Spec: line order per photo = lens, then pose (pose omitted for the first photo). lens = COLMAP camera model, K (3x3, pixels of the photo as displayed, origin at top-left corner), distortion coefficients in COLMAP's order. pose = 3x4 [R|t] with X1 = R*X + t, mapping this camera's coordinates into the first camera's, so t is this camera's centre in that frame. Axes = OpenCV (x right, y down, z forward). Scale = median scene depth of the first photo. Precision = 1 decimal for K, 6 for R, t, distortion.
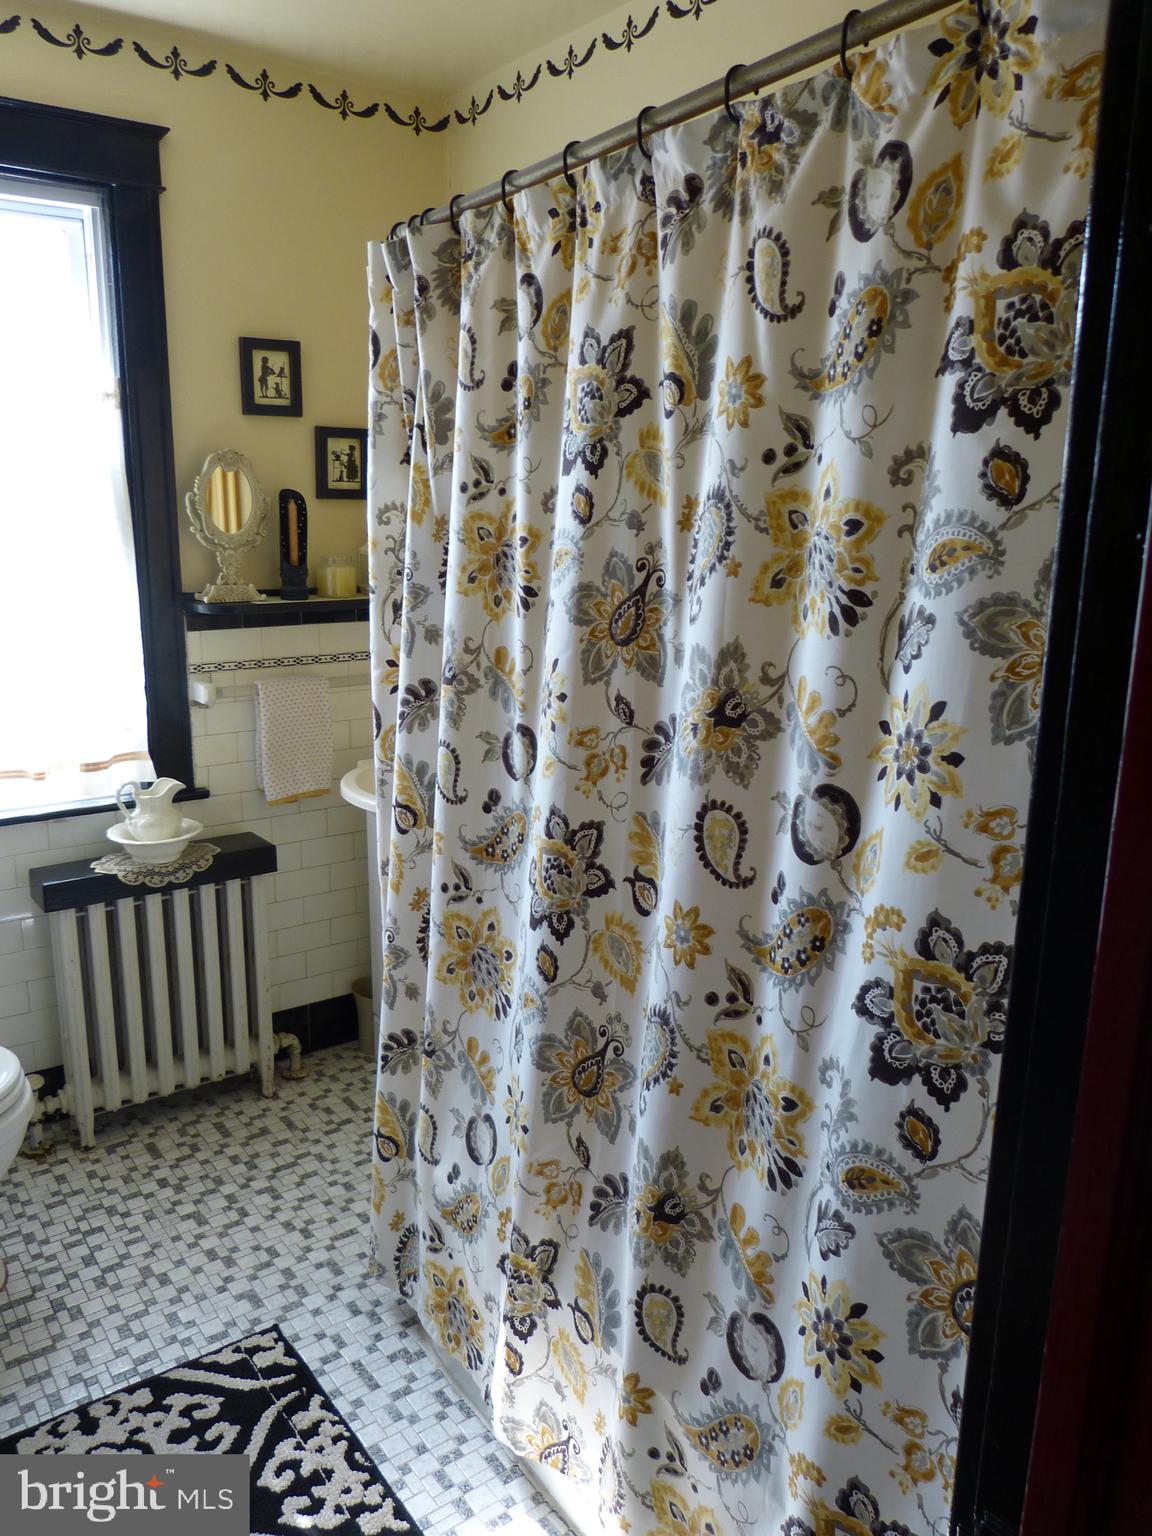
lens RADIAL K [[1147.9, 0, 562.2], [0, 1147.9, 774.5], [0, 0, 1]] dist [-0.039664, 0.033676]
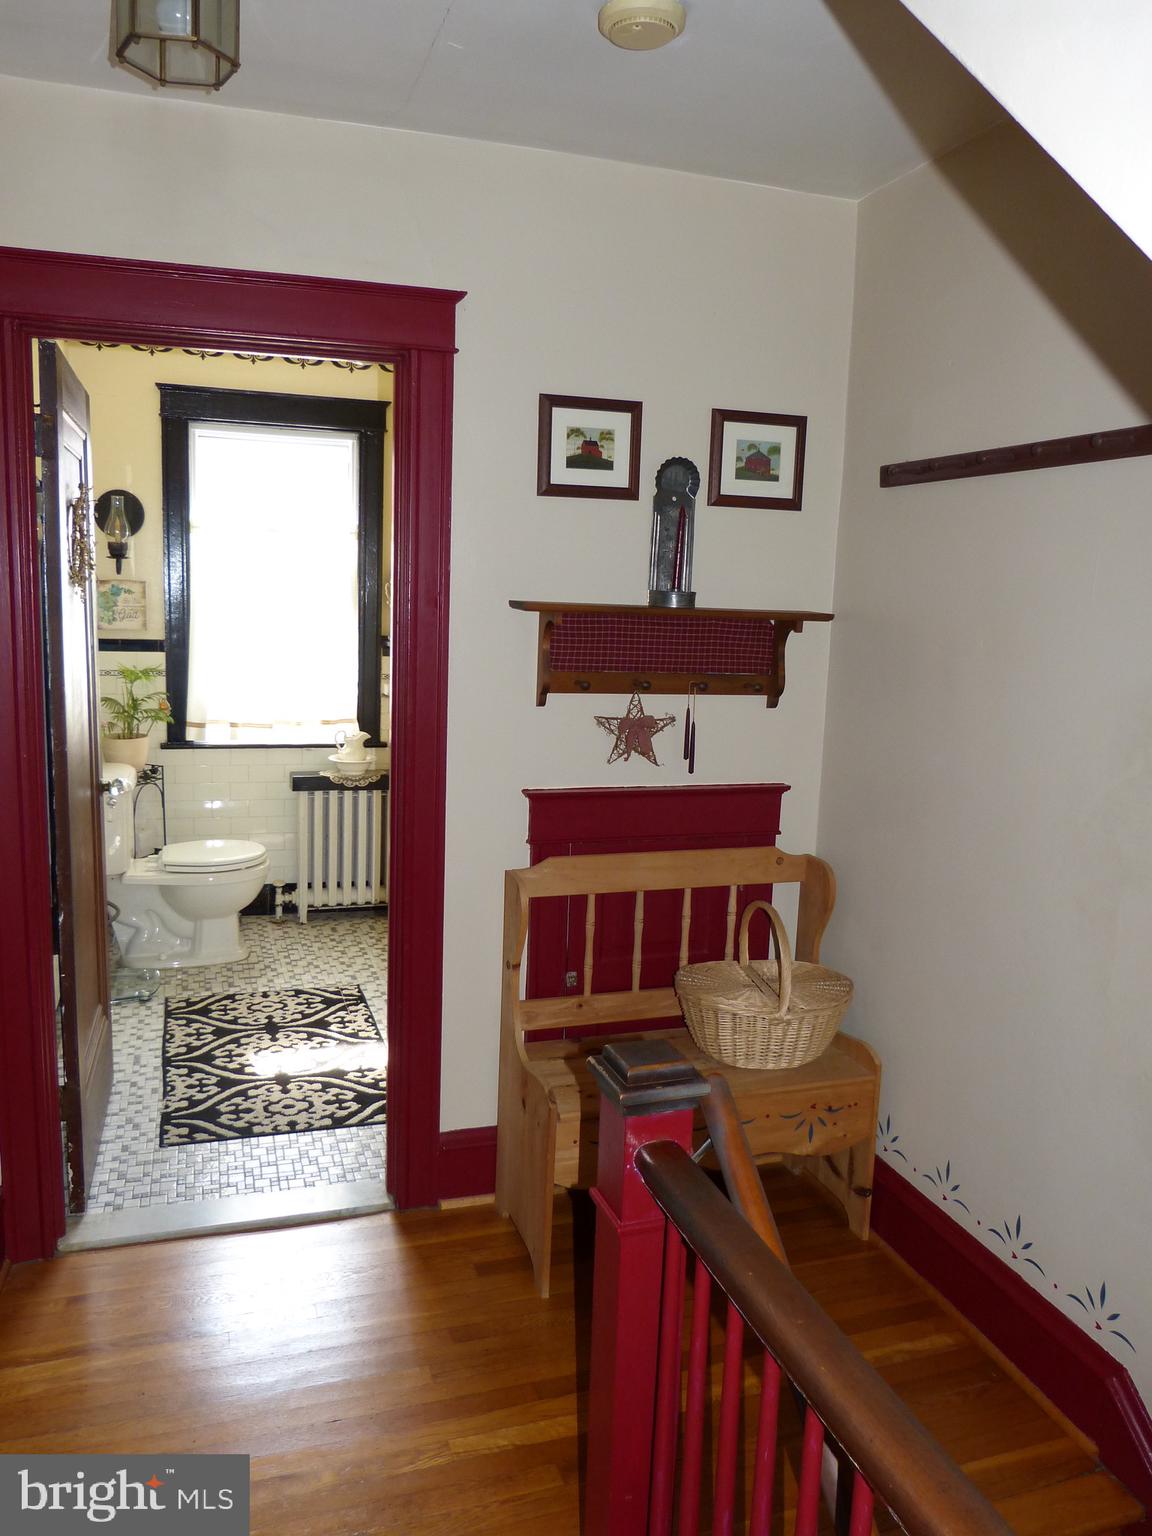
lens RADIAL K [[1147.9, 0, 570.6], [0, 1147.9, 764.2], [0, 0, 1]] dist [-0.039664, 0.033676]
pose [[0.953266, 0.070485, -0.293797, 0.674110], [-0.094834, 0.993067, -0.069453, 0.193772], [0.286865, 0.094069, 0.953341, -0.870378]]
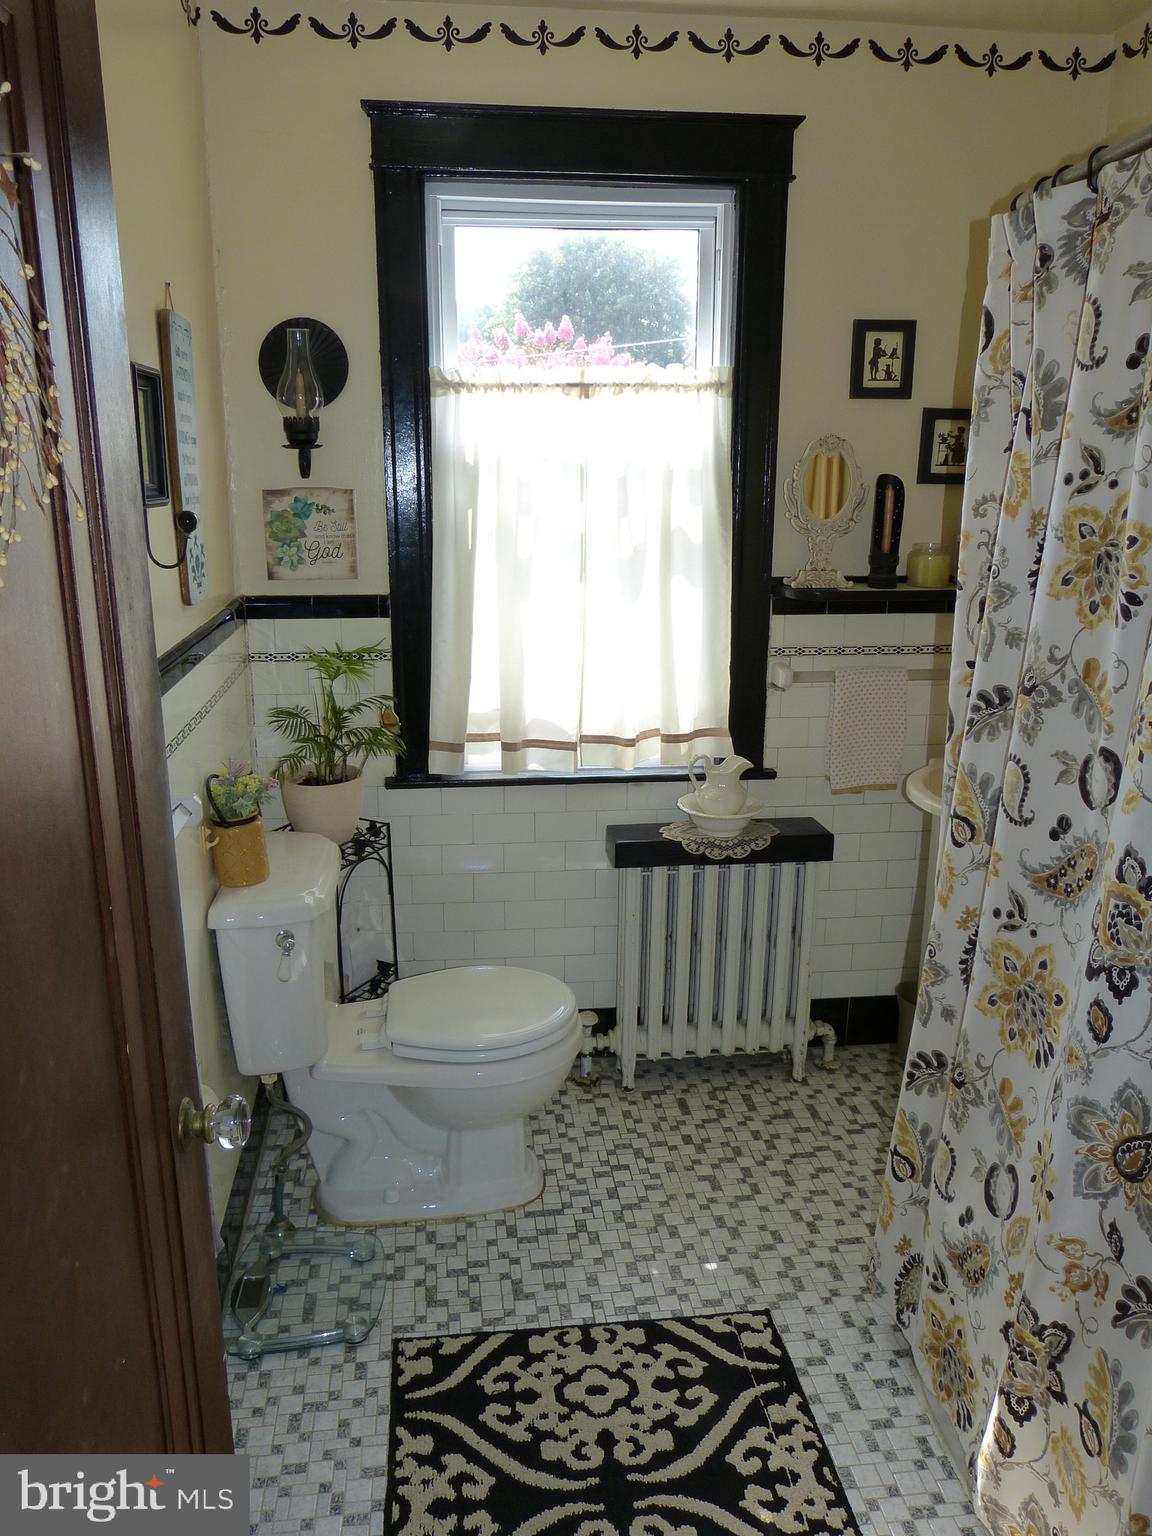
lens RADIAL K [[1147.9, 0, 564.8], [0, 1147.9, 771.1], [0, 0, 1]] dist [-0.039664, 0.033676]
pose [[0.870451, 0.114627, -0.478724, 0.019724], [-0.105550, 0.993353, 0.045931, -0.017749], [0.480806, 0.010549, 0.876763, 0.022287]]
